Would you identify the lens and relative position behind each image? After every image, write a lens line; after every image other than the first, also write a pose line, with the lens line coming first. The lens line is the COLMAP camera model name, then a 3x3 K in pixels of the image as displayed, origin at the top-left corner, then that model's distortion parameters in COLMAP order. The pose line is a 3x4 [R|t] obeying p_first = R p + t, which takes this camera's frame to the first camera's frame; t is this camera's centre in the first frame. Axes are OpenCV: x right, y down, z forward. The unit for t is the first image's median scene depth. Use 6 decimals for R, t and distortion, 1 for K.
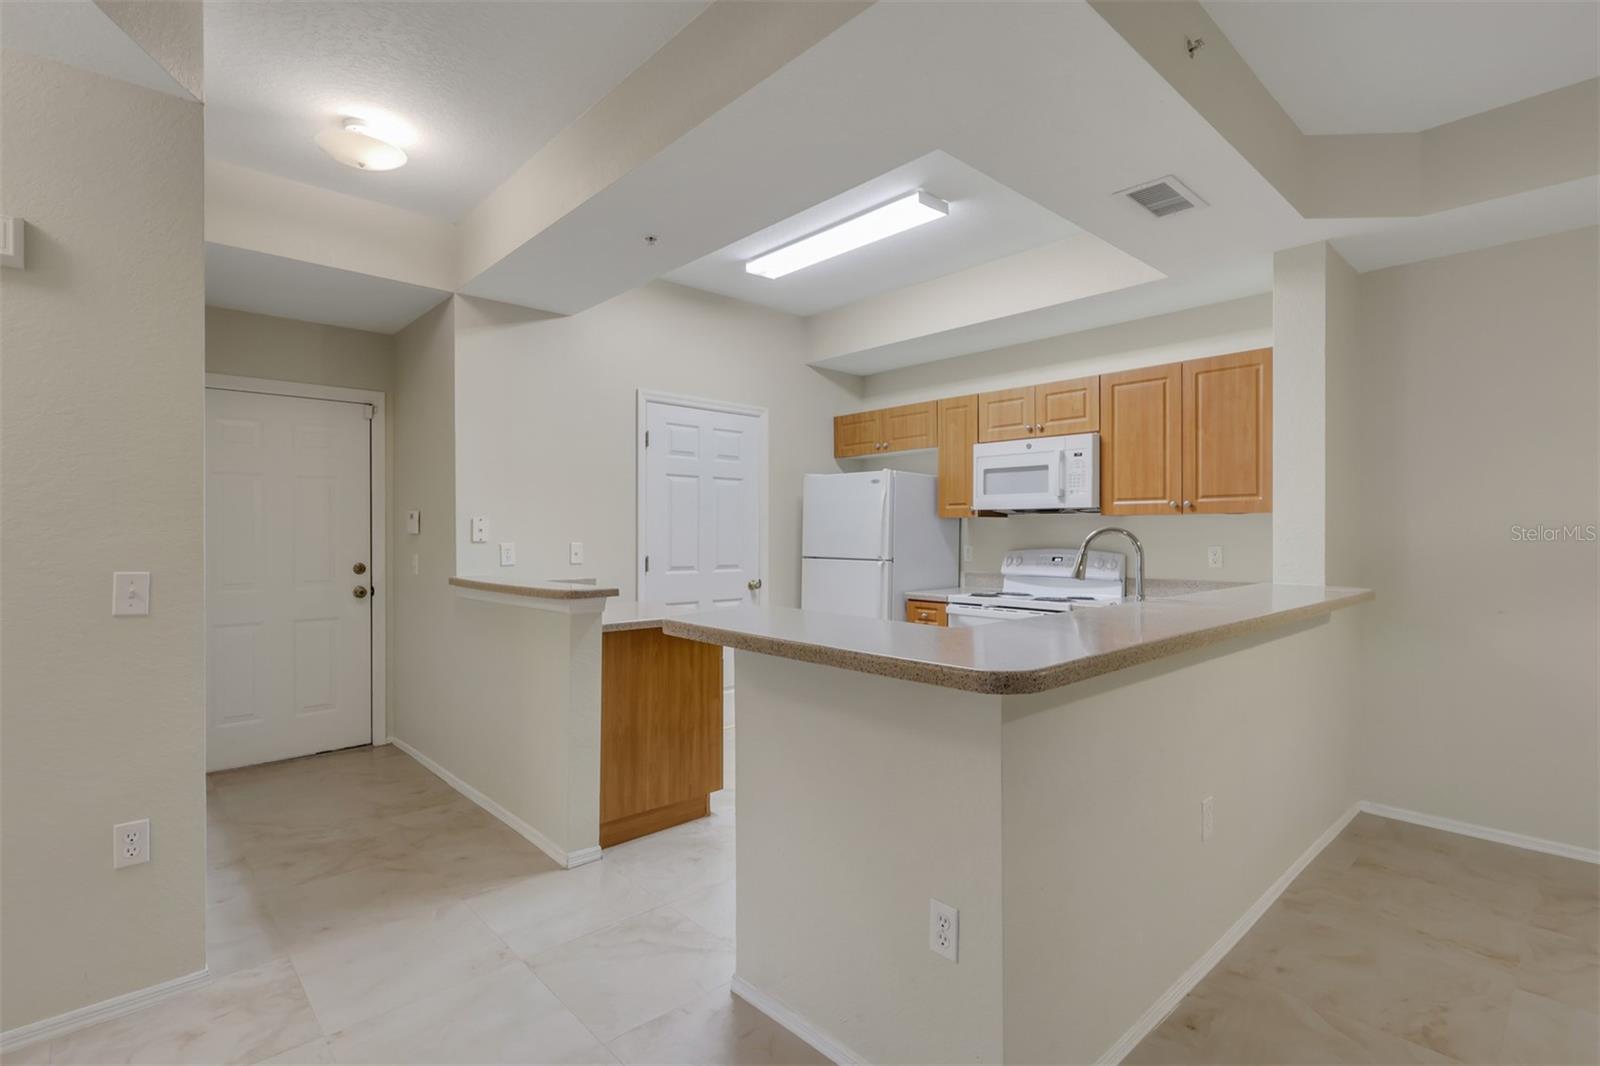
lens RADIAL K [[755.7, 0, 759.2], [0, 755.7, 536.7], [0, 0, 1]] dist [-0.002452, -0.000230]
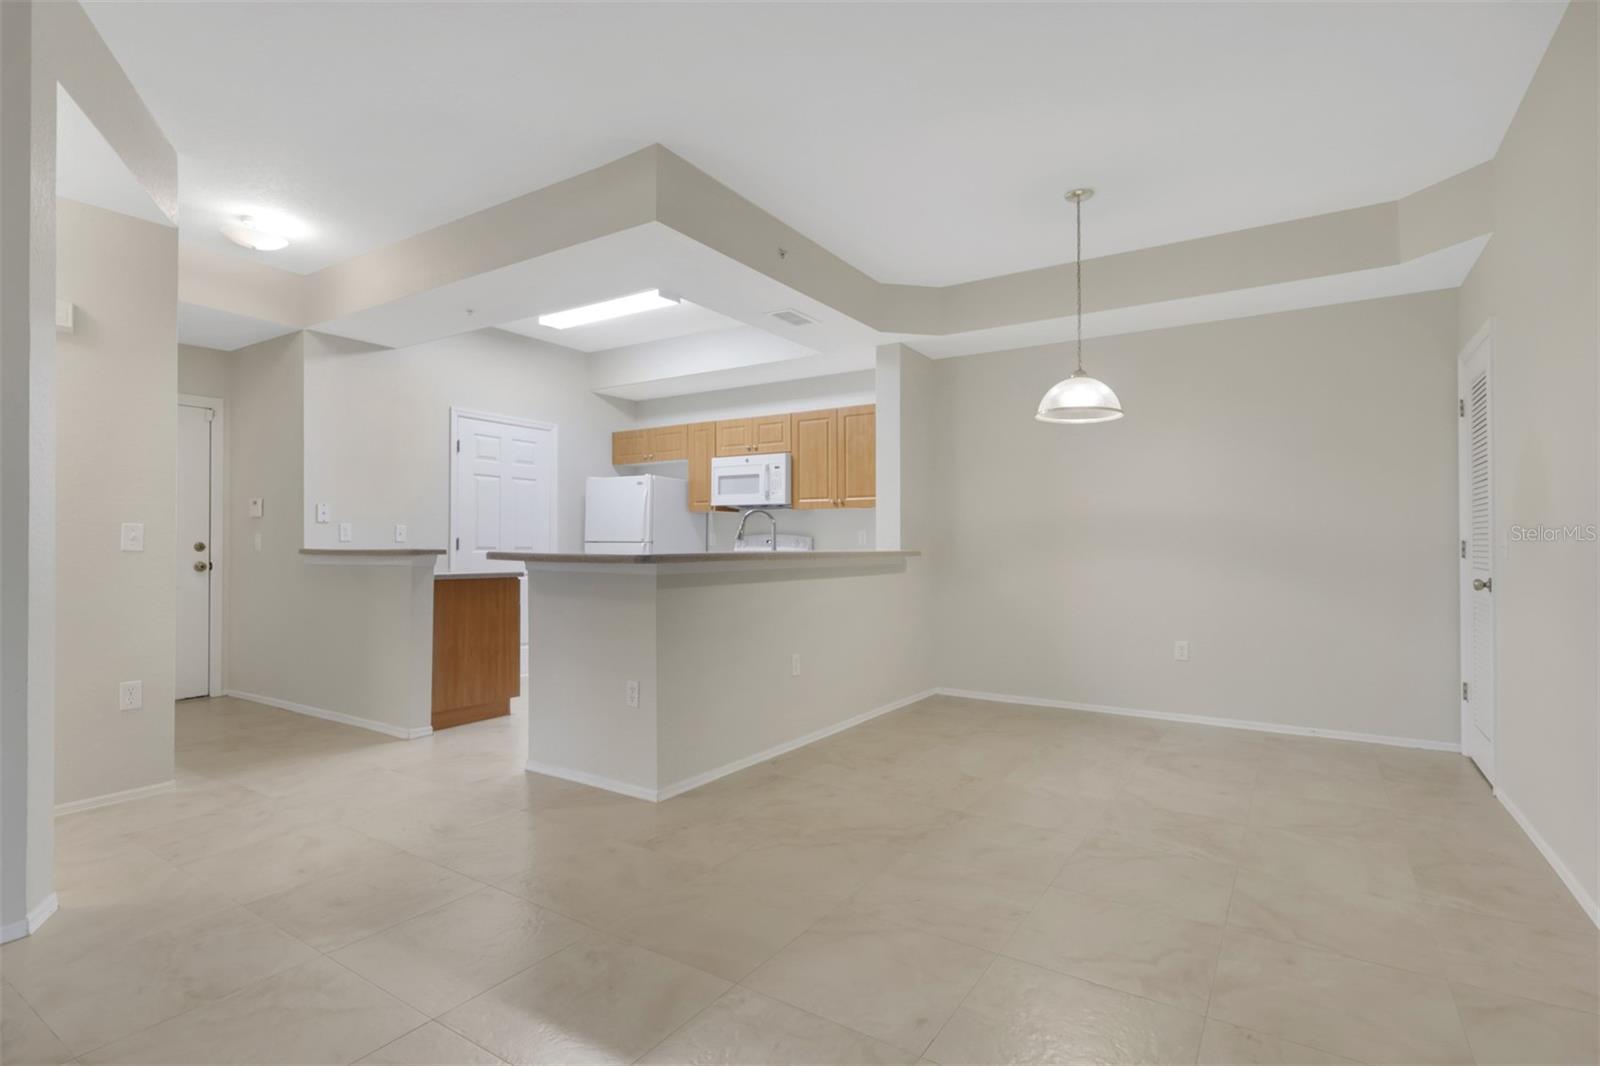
lens RADIAL K [[755.7, 0, 759.2], [0, 755.7, 536.7], [0, 0, 1]] dist [-0.002452, -0.000230]
pose [[0.966172, 0.003697, 0.257871, 0.015152], [-0.001021, 0.999944, -0.010511, 0.039232], [-0.257895, 0.009892, 0.966122, -0.385370]]
